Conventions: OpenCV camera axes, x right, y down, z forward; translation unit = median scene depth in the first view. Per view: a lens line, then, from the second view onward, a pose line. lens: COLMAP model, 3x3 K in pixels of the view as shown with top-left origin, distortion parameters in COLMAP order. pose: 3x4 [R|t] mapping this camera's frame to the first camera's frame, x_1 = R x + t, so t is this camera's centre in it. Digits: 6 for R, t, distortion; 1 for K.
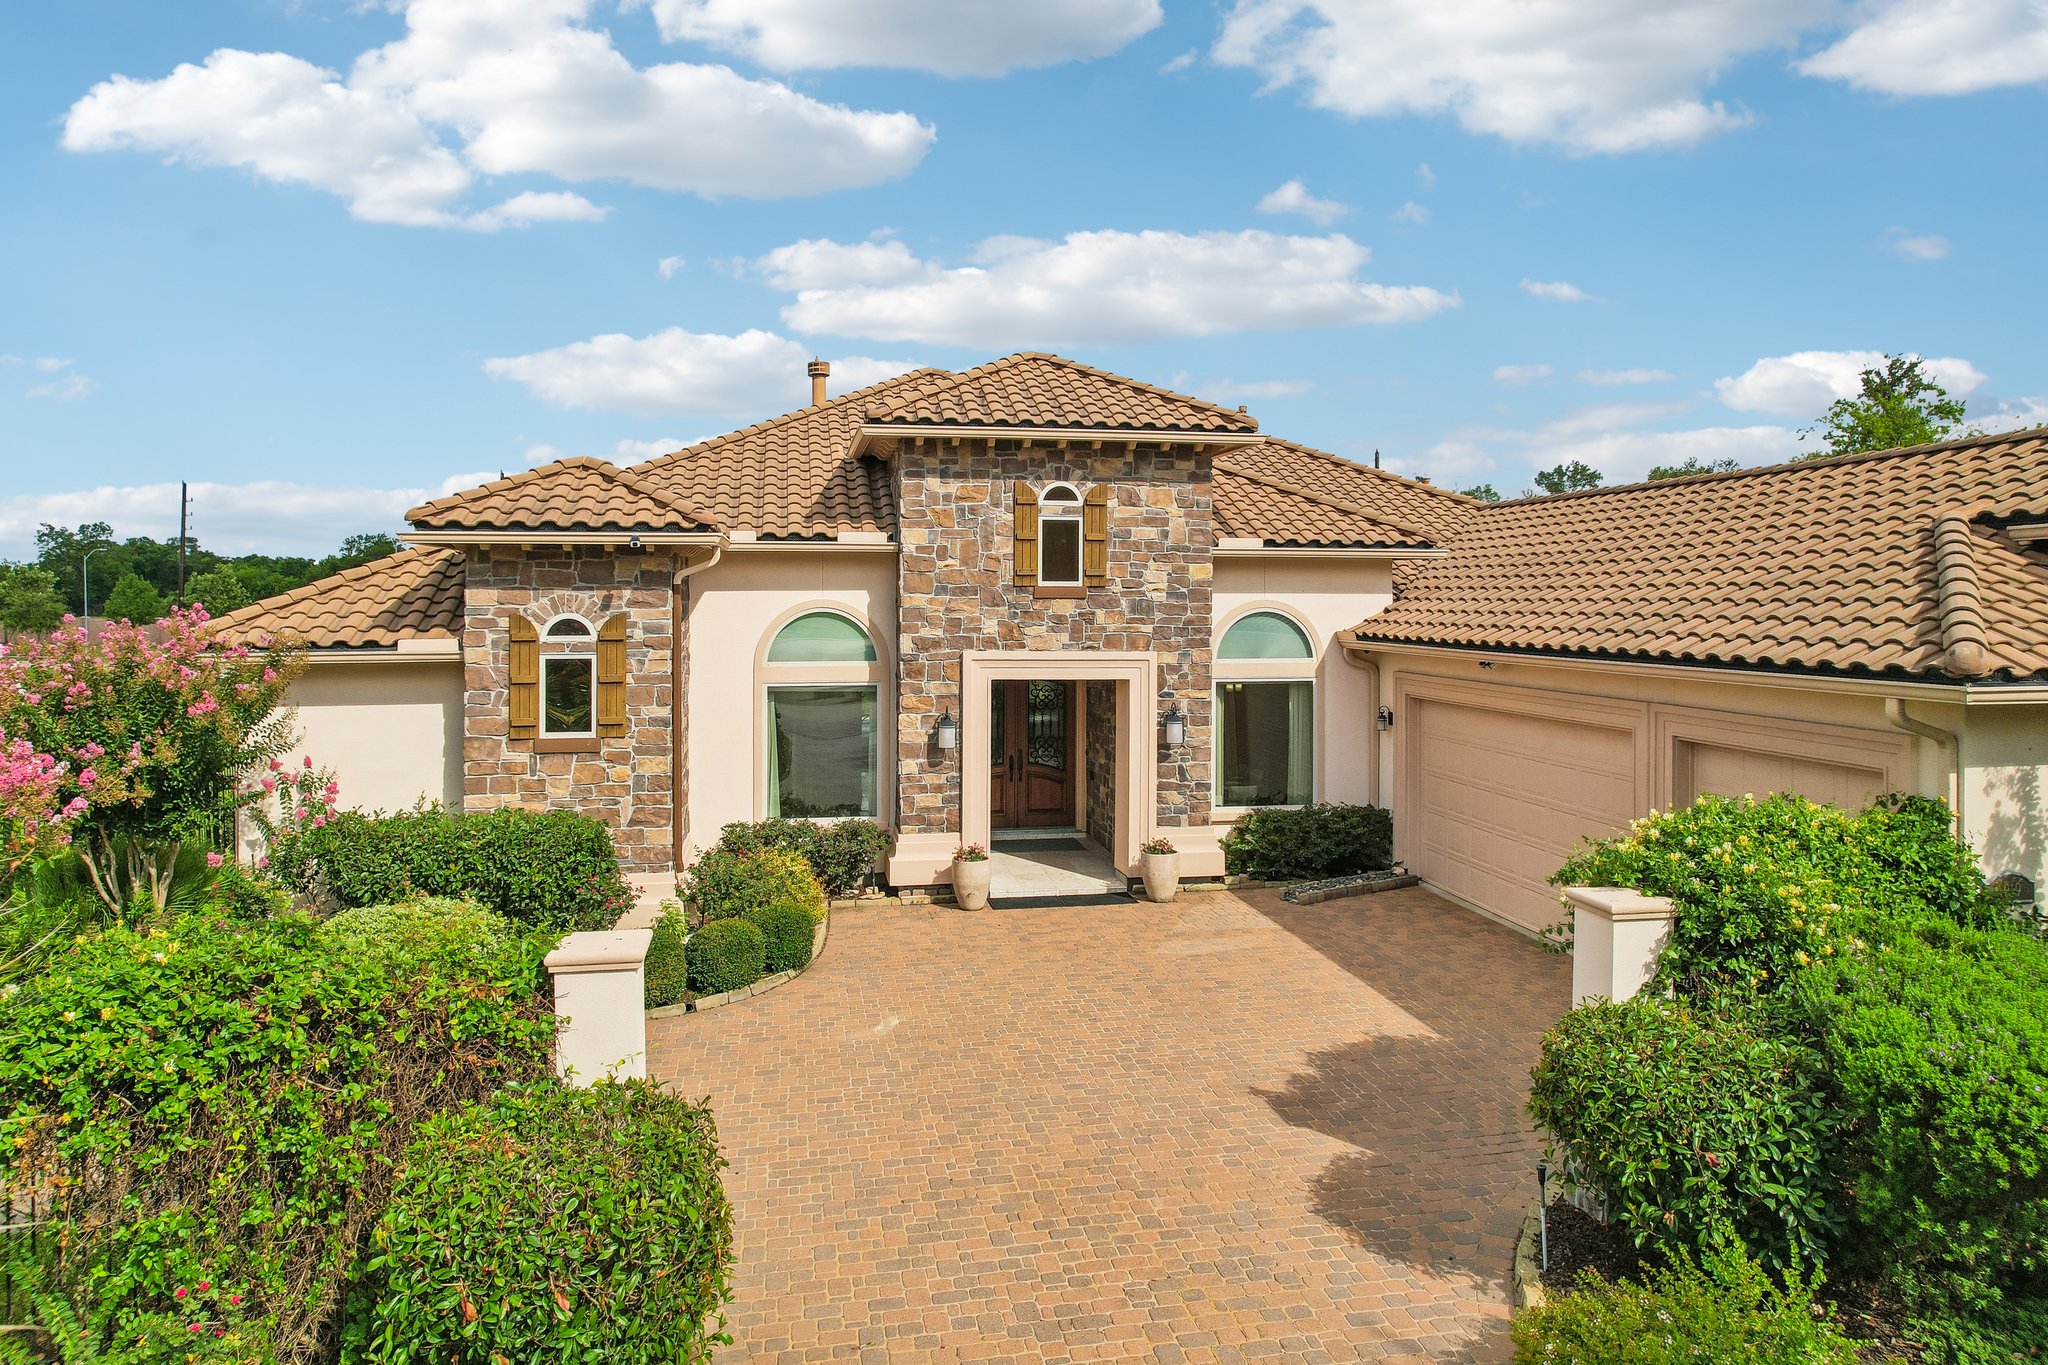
lens RADIAL K [[1194.7, 0, 1016.9], [0, 1194.7, 722.0], [0, 0, 1]] dist [-0.025802, -0.001039]
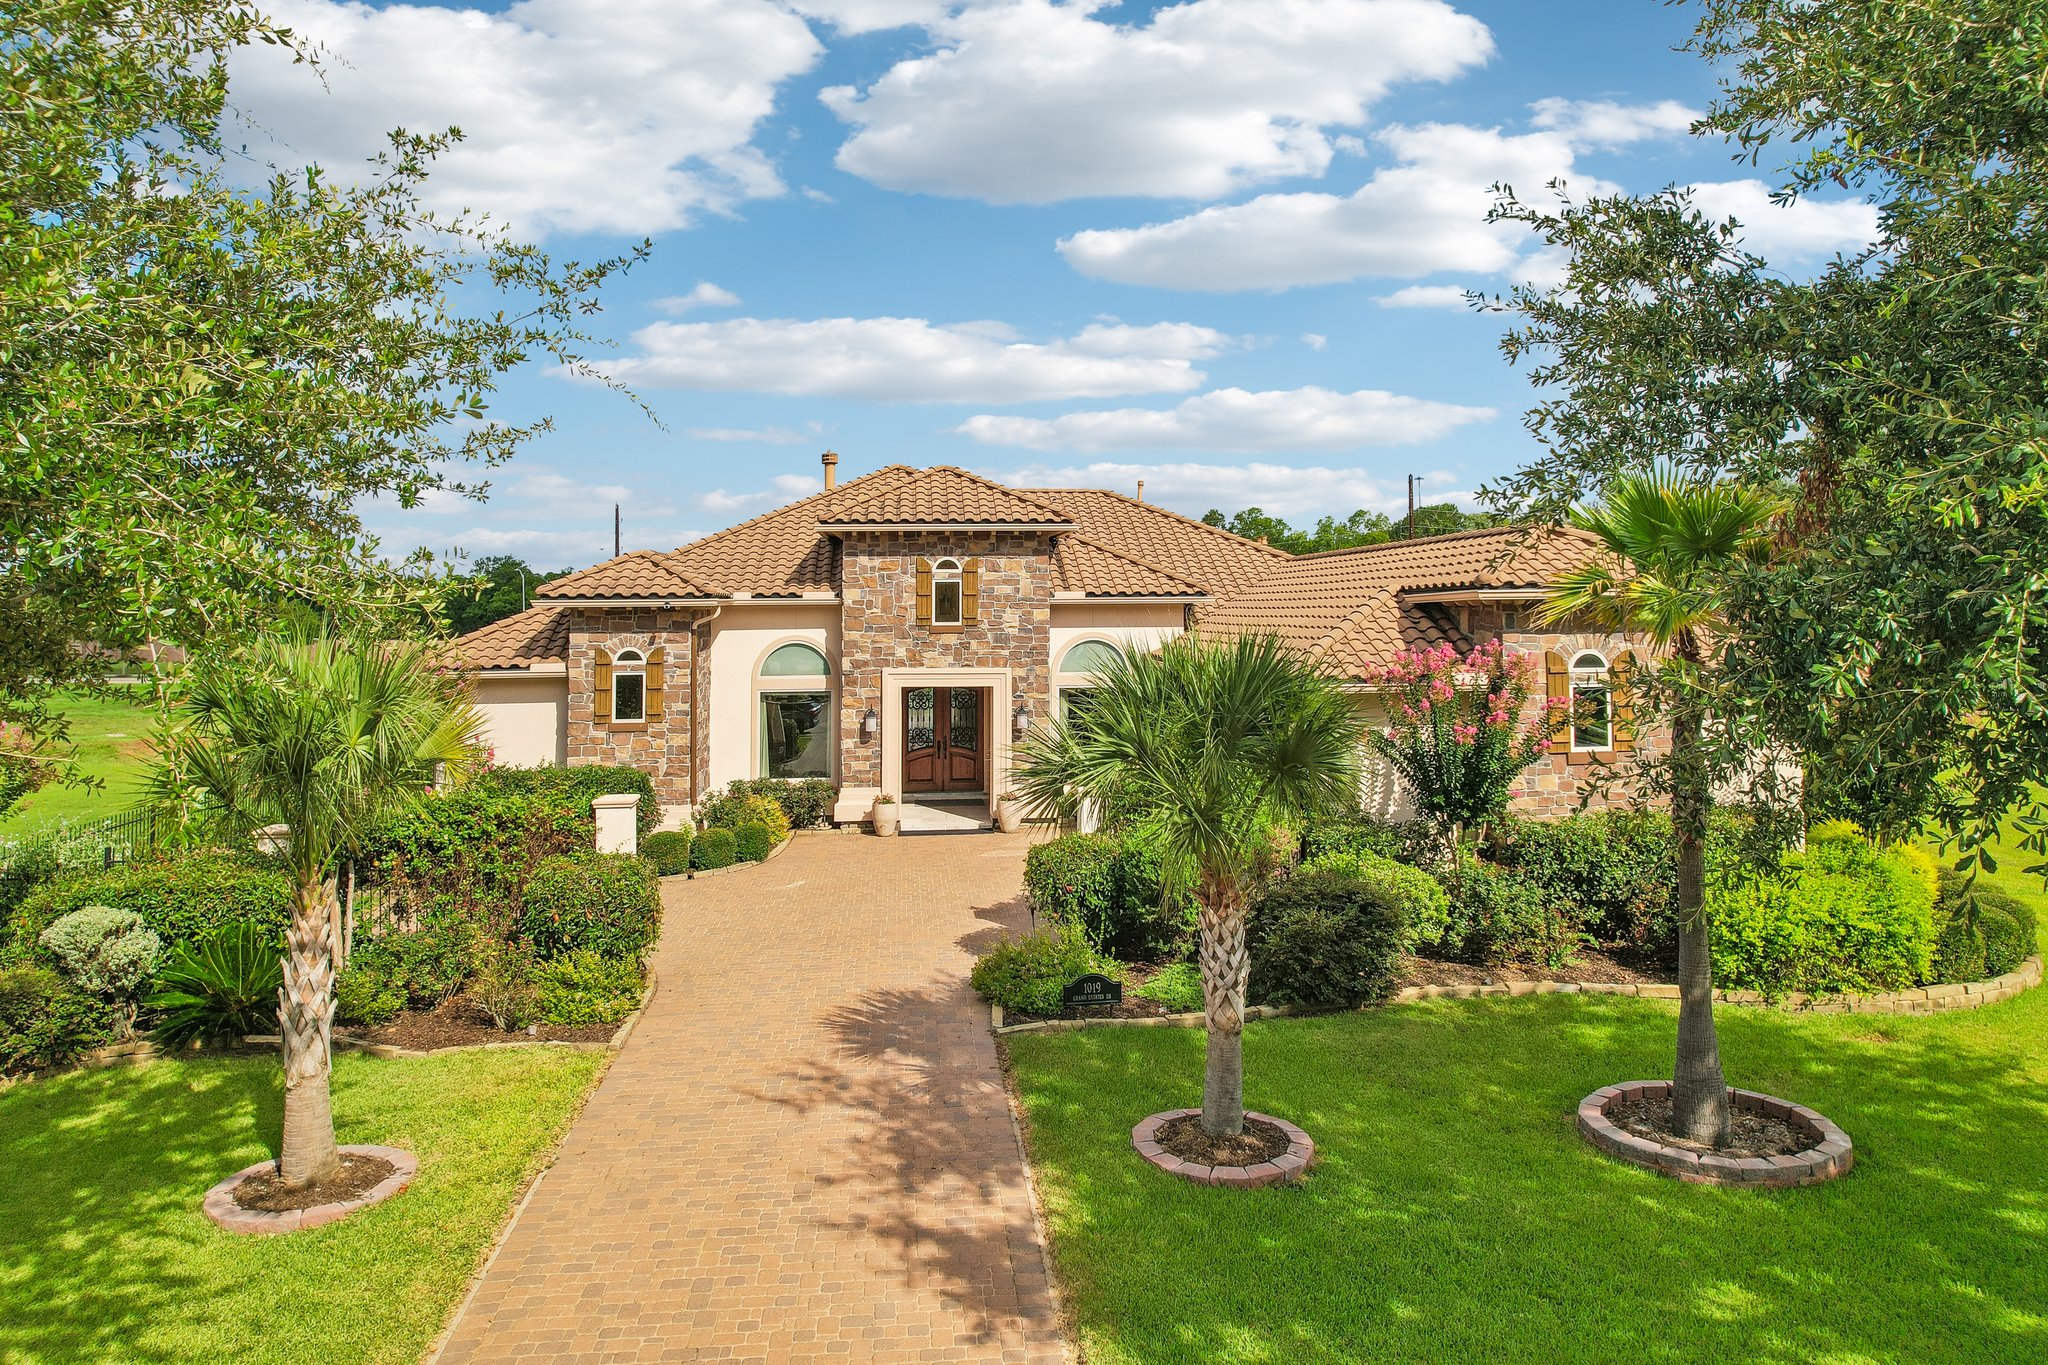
lens RADIAL K [[1296.8, 0, 1024.0], [0, 1296.8, 682.5], [0, 0, 1]] dist [-0.003294, -0.000352]
pose [[0.994065, -0.004683, -0.108684, 0.316841], [-0.000047, 0.999054, -0.043477, 0.031197], [0.108785, 0.043224, 0.993125, -0.634650]]
